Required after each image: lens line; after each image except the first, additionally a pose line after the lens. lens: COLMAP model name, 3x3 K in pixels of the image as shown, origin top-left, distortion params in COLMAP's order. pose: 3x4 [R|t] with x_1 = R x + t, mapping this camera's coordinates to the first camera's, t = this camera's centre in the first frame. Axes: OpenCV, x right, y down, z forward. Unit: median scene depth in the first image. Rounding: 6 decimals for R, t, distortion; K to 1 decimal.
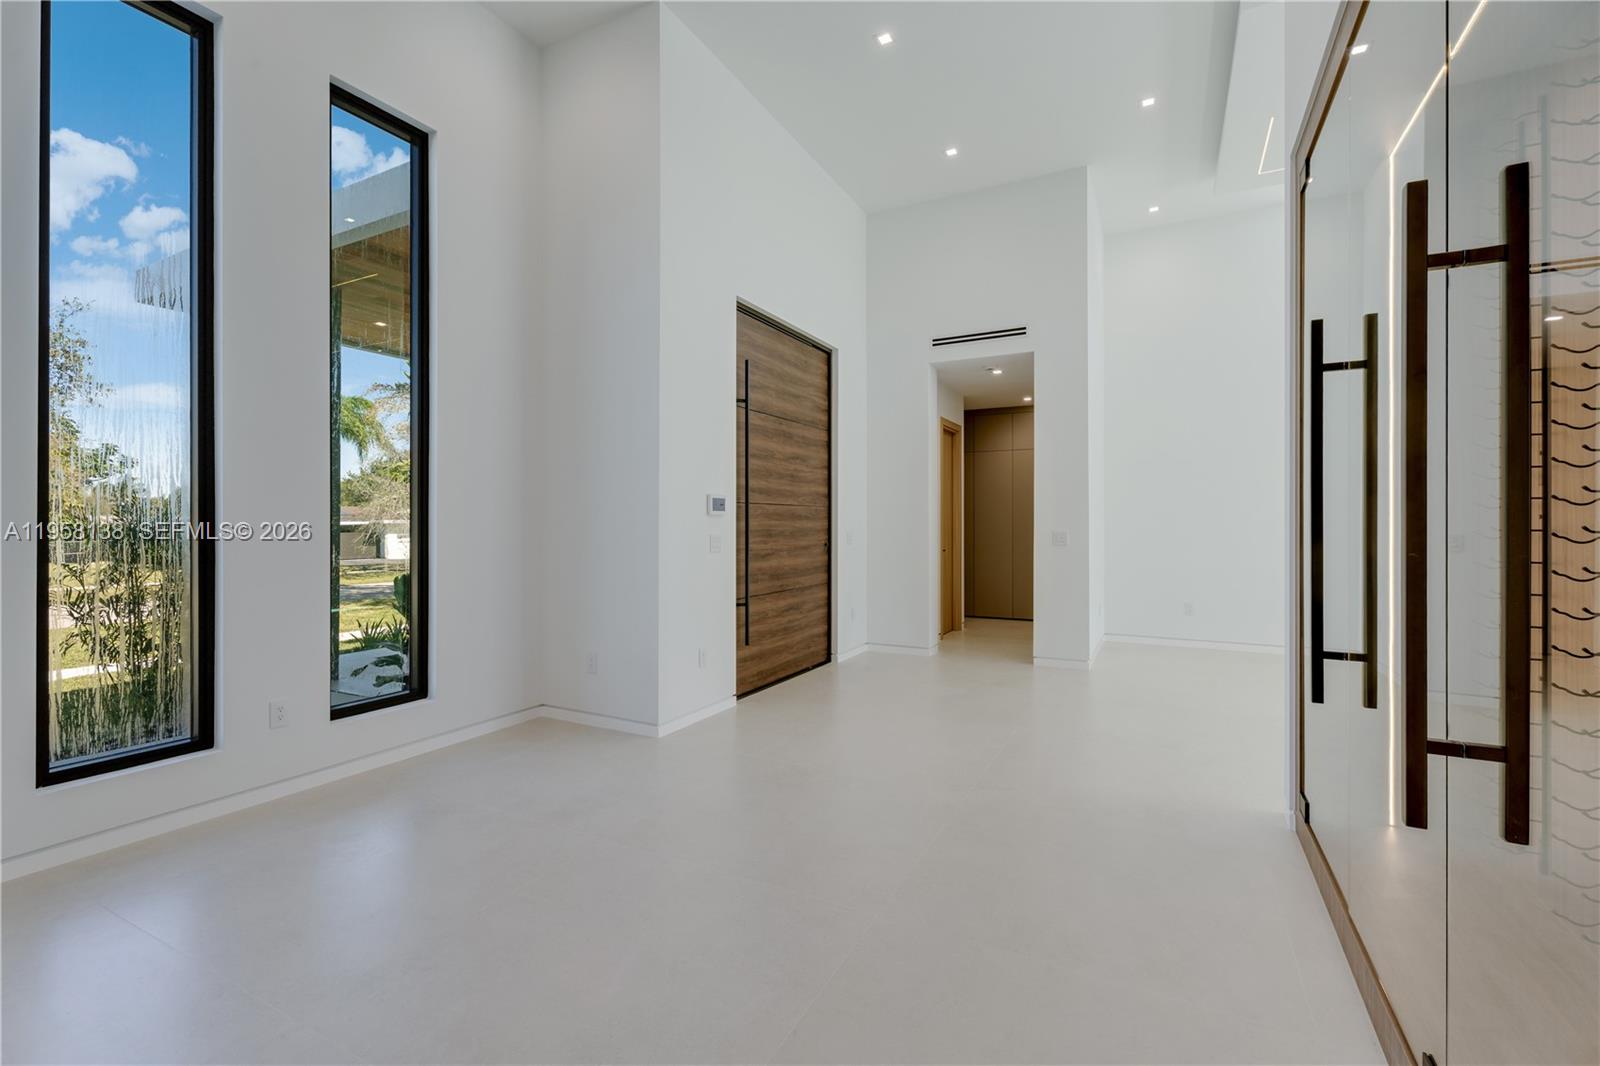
lens RADIAL K [[712.5, 0, 782.4], [0, 712.5, 522.7], [0, 0, 1]] dist [0.002547, 0.000396]
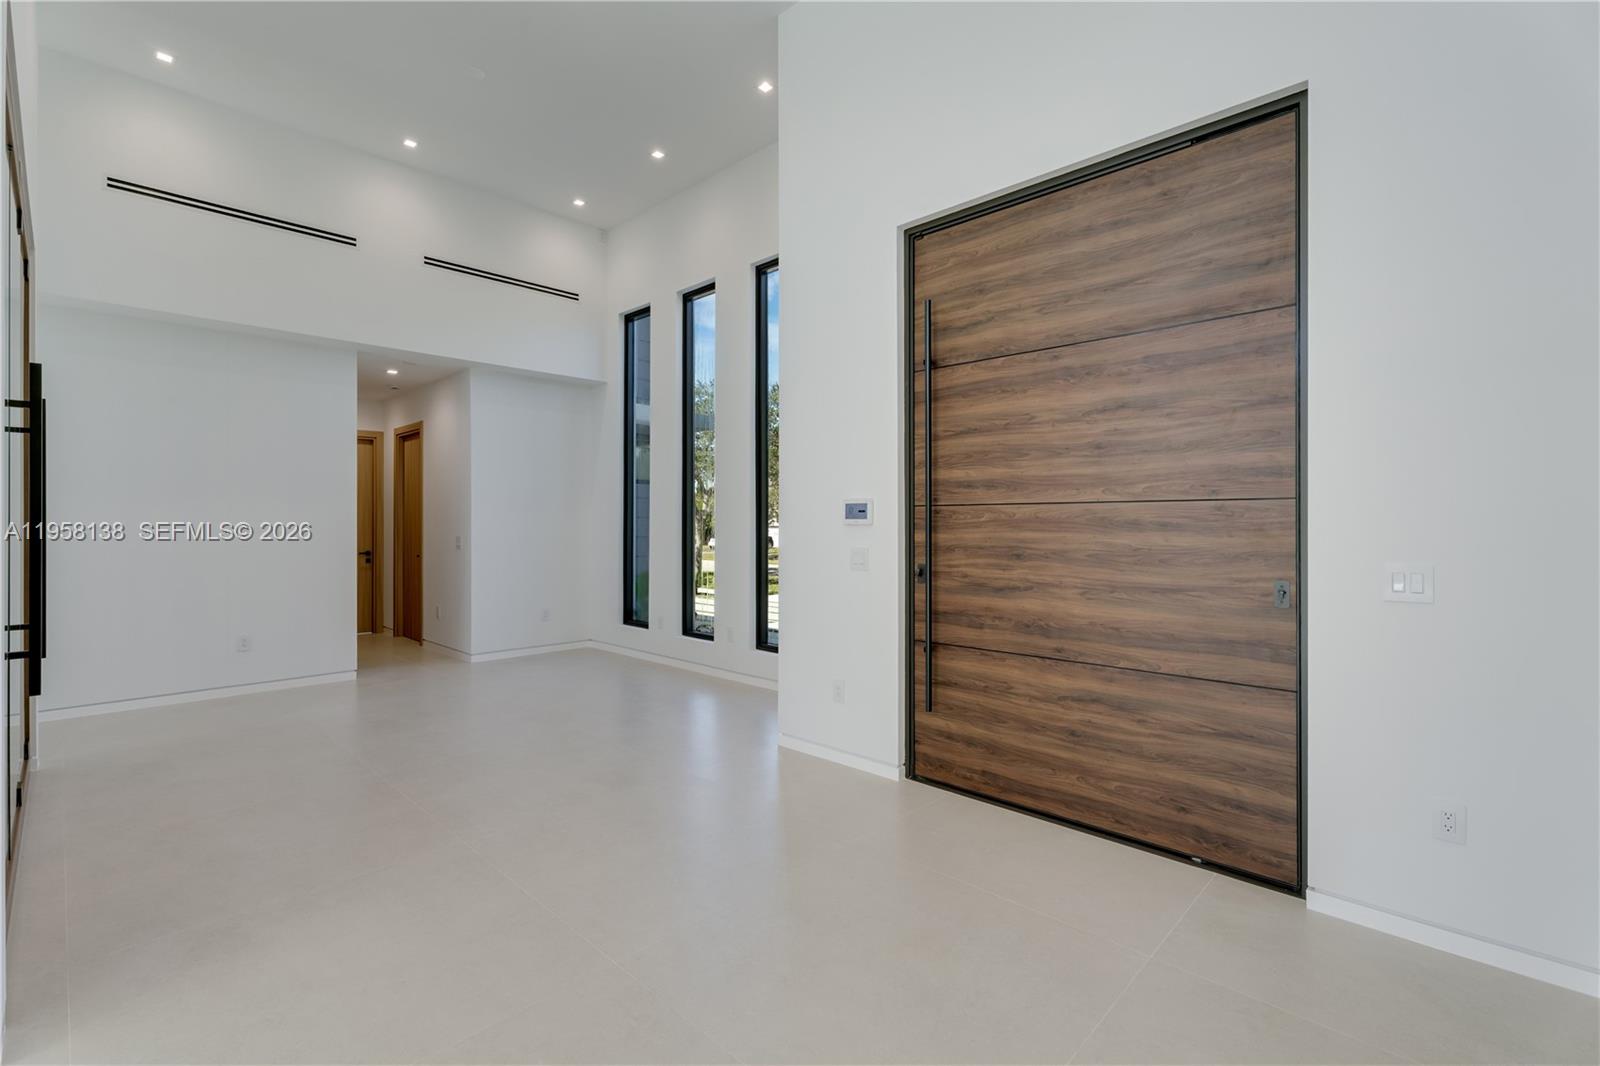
lens RADIAL K [[712.5, 0, 800.9], [0, 712.5, 523.0], [0, 0, 1]] dist [0.002547, 0.000396]
pose [[-0.271226, -0.003633, -0.962509, 0.621271], [-0.001005, 0.999993, -0.003491, -0.008022], [0.962515, 0.000020, -0.271228, 1.016110]]
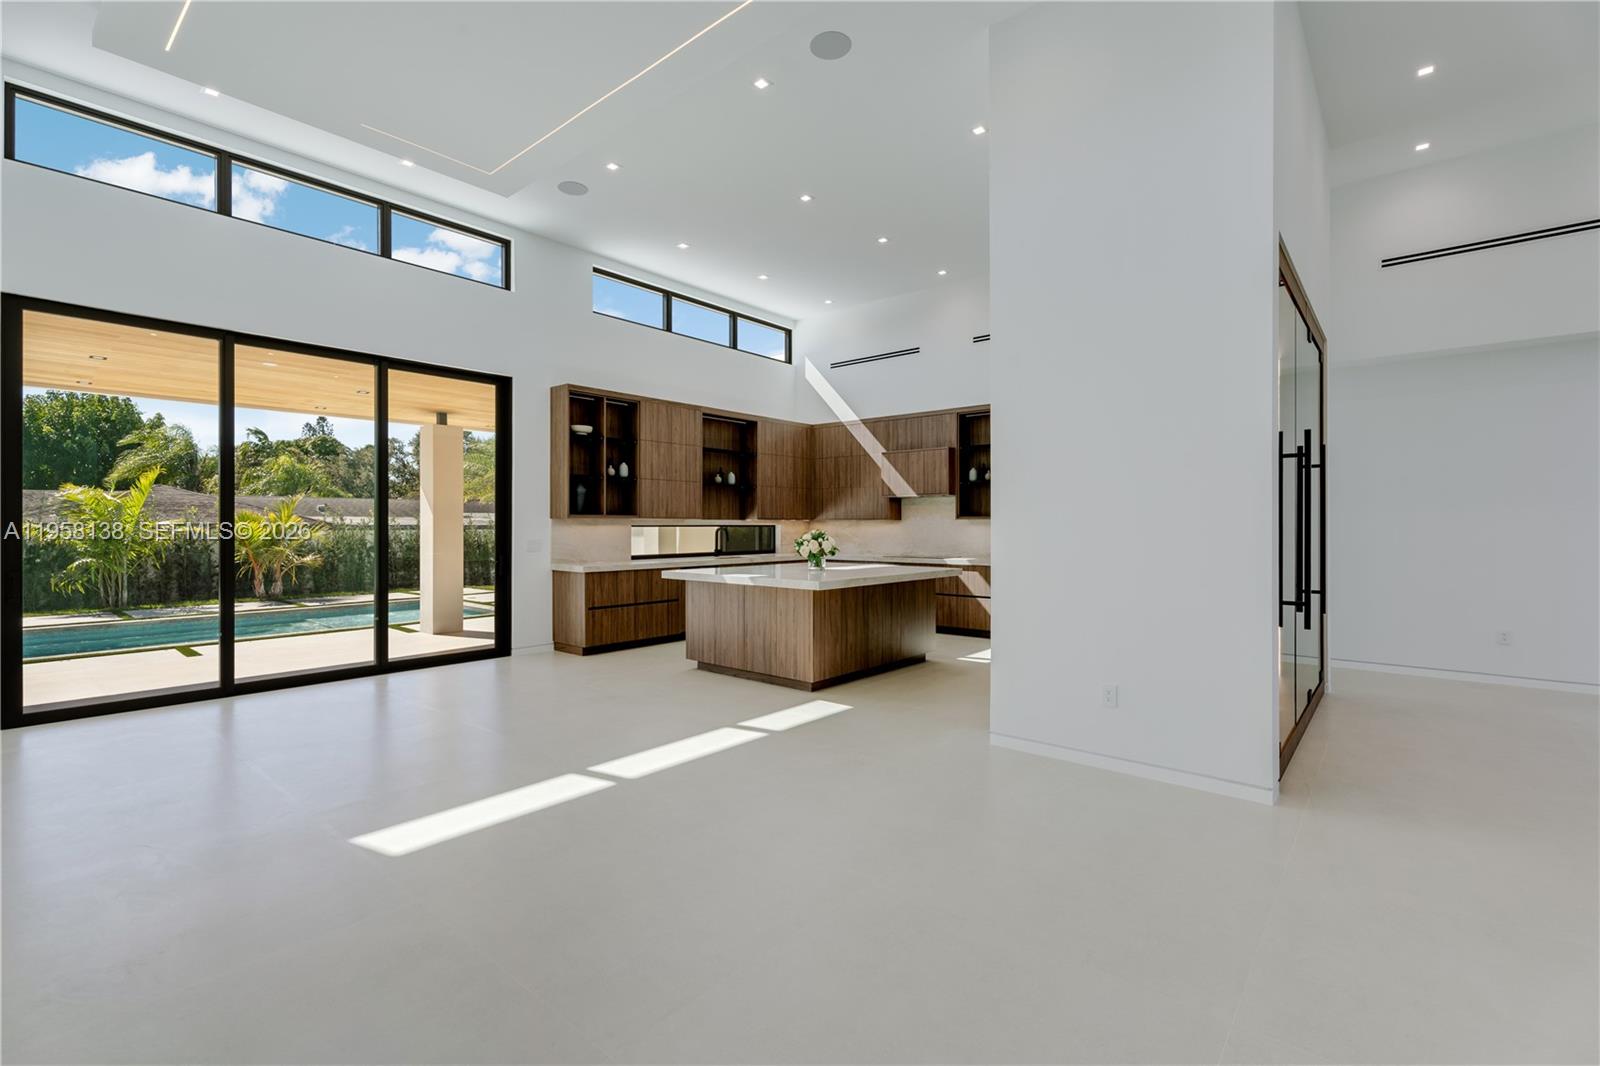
lens RADIAL K [[712.5, 0, 792.2], [0, 712.5, 525.4], [0, 0, 1]] dist [0.002547, 0.000396]
pose [[-0.977072, -0.003596, 0.212878, 0.691735], [-0.003208, 0.999993, 0.002169, -0.008835], [-0.212884, 0.001436, -0.977076, 1.281906]]
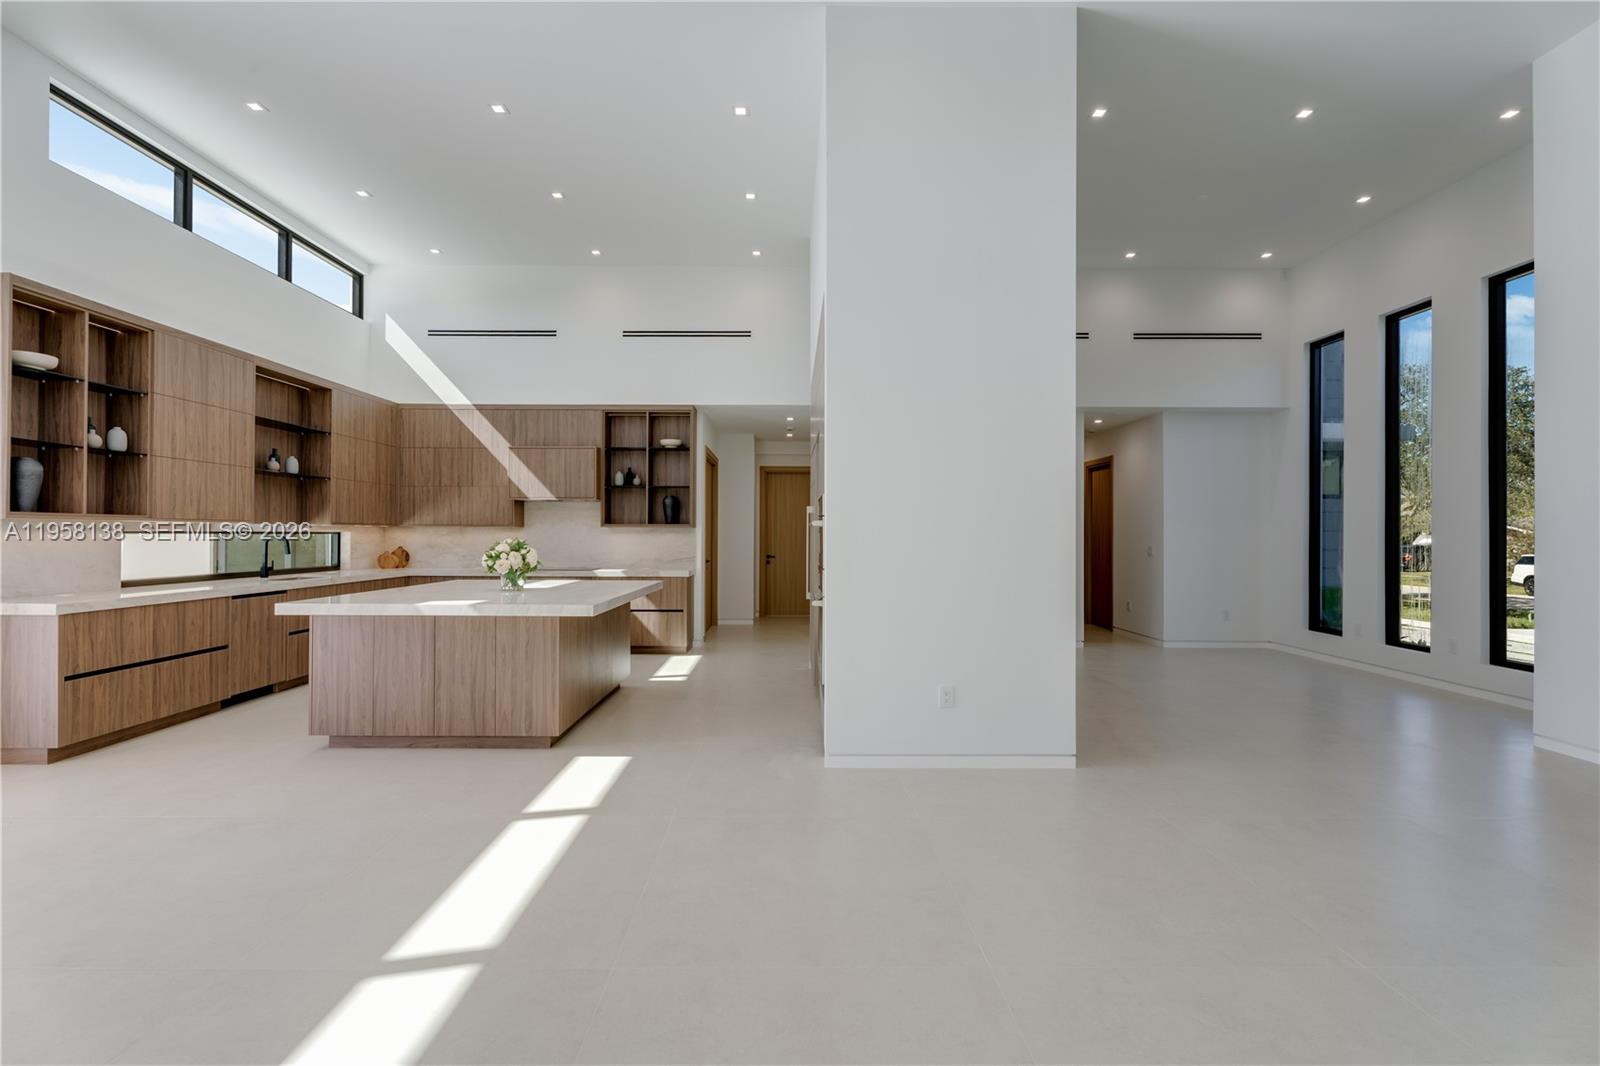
lens RADIAL K [[712.5, 0, 795.2], [0, 712.5, 529.4], [0, 0, 1]] dist [0.002547, 0.000396]
pose [[-0.876695, -0.010631, -0.480930, 1.034105], [-0.007489, 0.999936, -0.008453, -0.006005], [0.480989, -0.003809, -0.876718, 1.097829]]
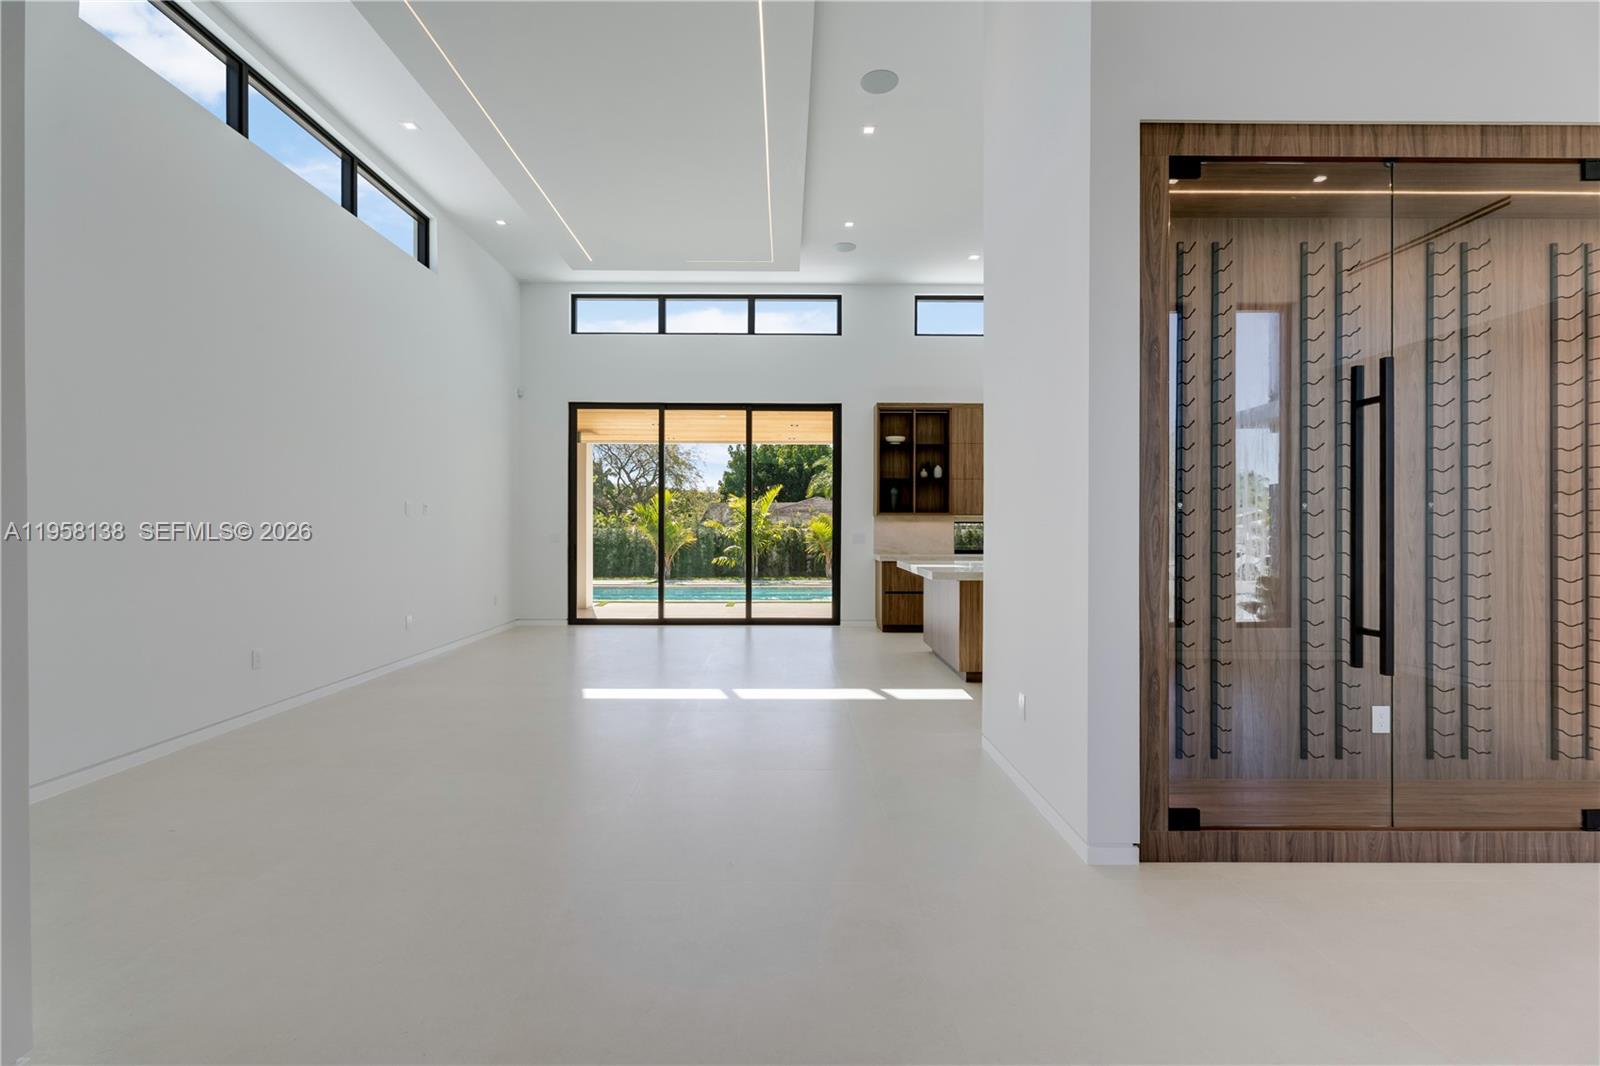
lens RADIAL K [[712.5, 0, 793.3], [0, 712.5, 521.9], [0, 0, 1]] dist [0.002547, 0.000396]
pose [[-0.482506, 0.000210, 0.875893, 0.075379], [-0.006733, 0.999970, -0.003948, 0.004111], [-0.875867, -0.007802, -0.482490, 0.994367]]
